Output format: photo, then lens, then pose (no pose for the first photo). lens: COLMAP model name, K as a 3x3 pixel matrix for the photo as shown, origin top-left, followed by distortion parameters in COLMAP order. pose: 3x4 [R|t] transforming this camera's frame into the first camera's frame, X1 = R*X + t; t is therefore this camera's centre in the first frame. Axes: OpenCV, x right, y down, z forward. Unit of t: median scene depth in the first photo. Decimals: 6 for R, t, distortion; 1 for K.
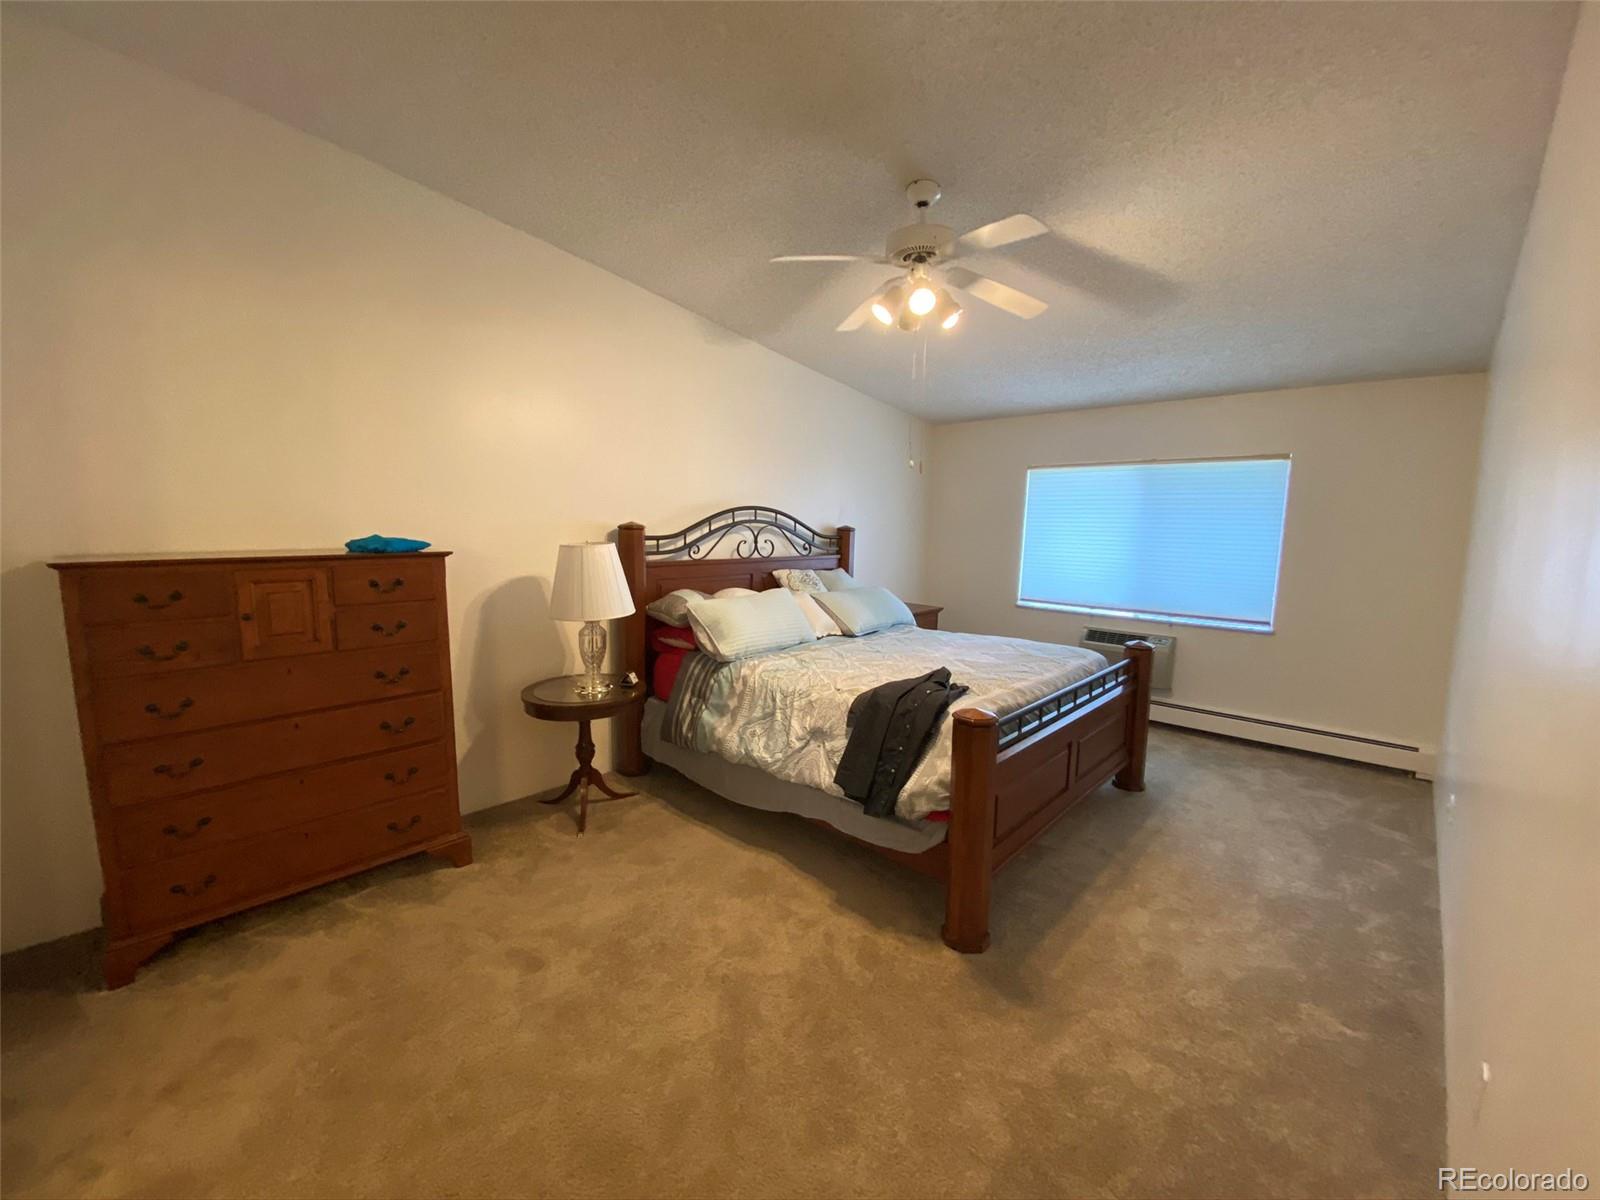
lens RADIAL K [[651.1, 0, 800.0], [0, 651.1, 600.0], [0, 0, 1]] dist [0.000865, -0.000069]
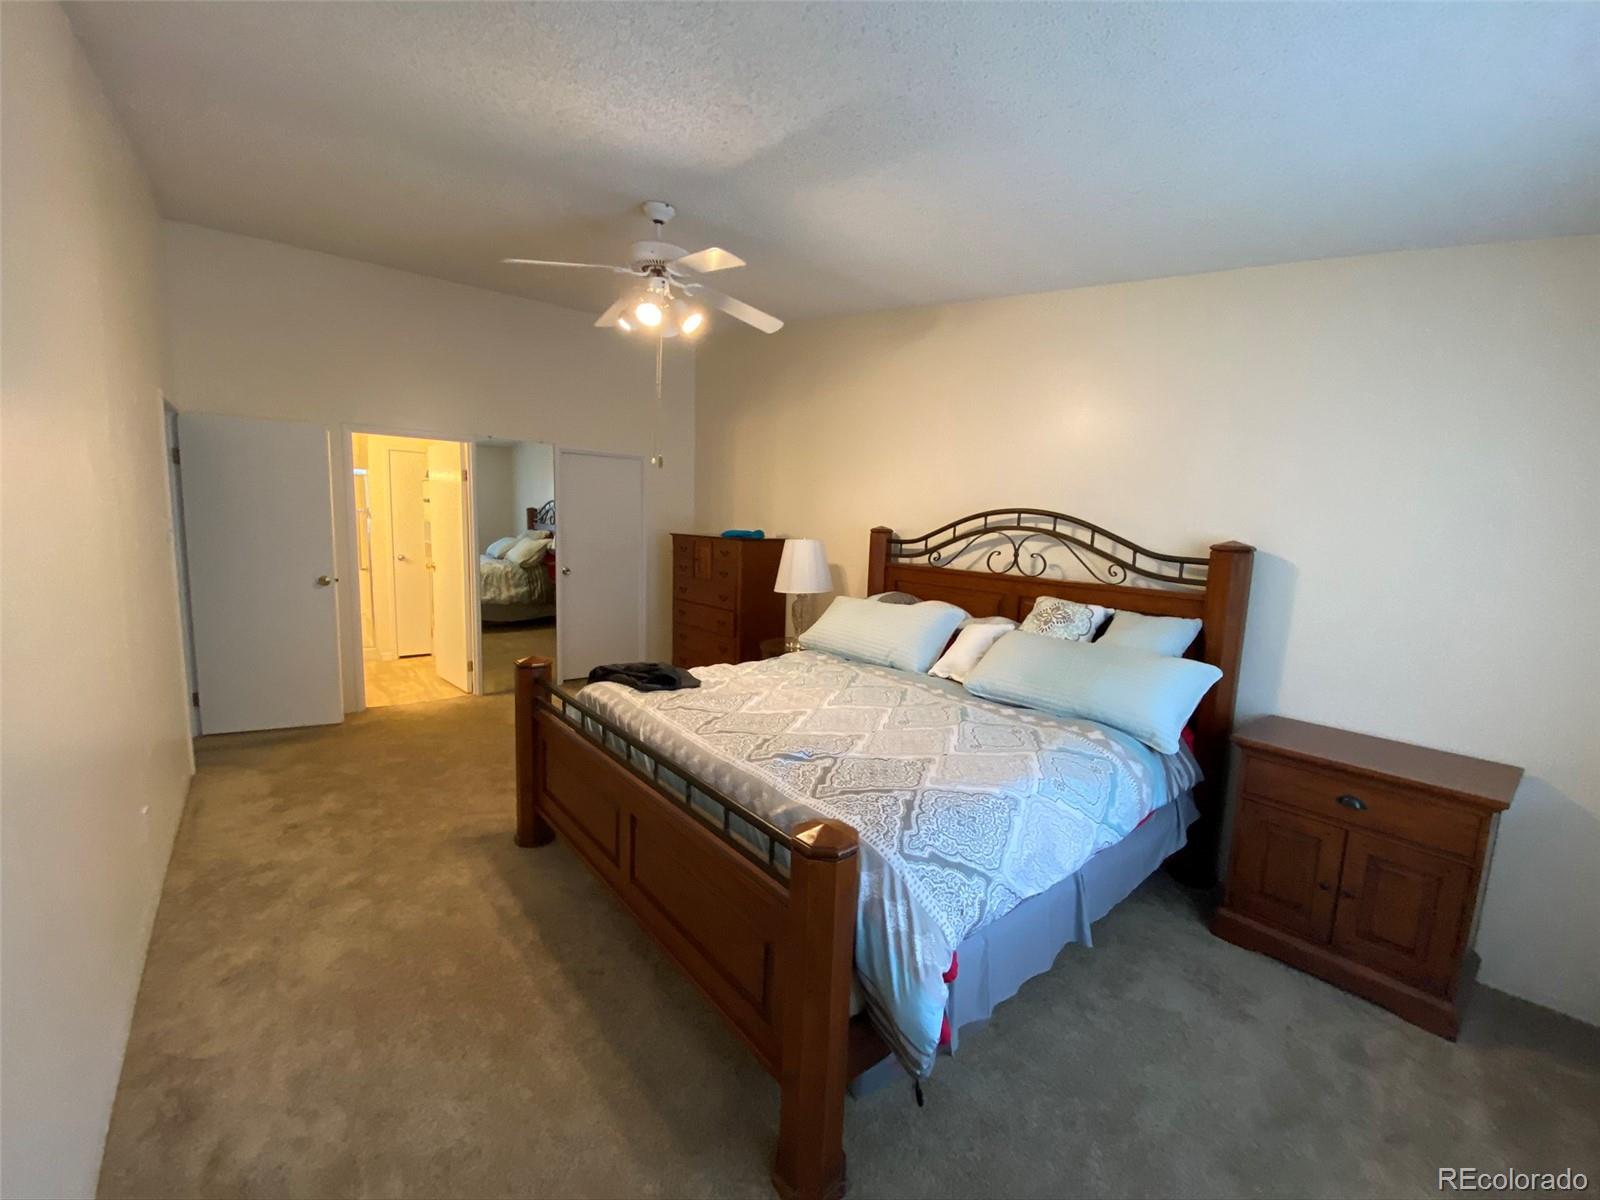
lens RADIAL K [[651.1, 0, 800.0], [0, 651.1, 600.0], [0, 0, 1]] dist [0.000865, -0.000069]
pose [[-0.135890, 0.107820, -0.984839, 0.741908], [-0.153858, 0.979703, 0.128487, -0.097266], [0.978704, 0.168986, -0.116543, 0.855778]]
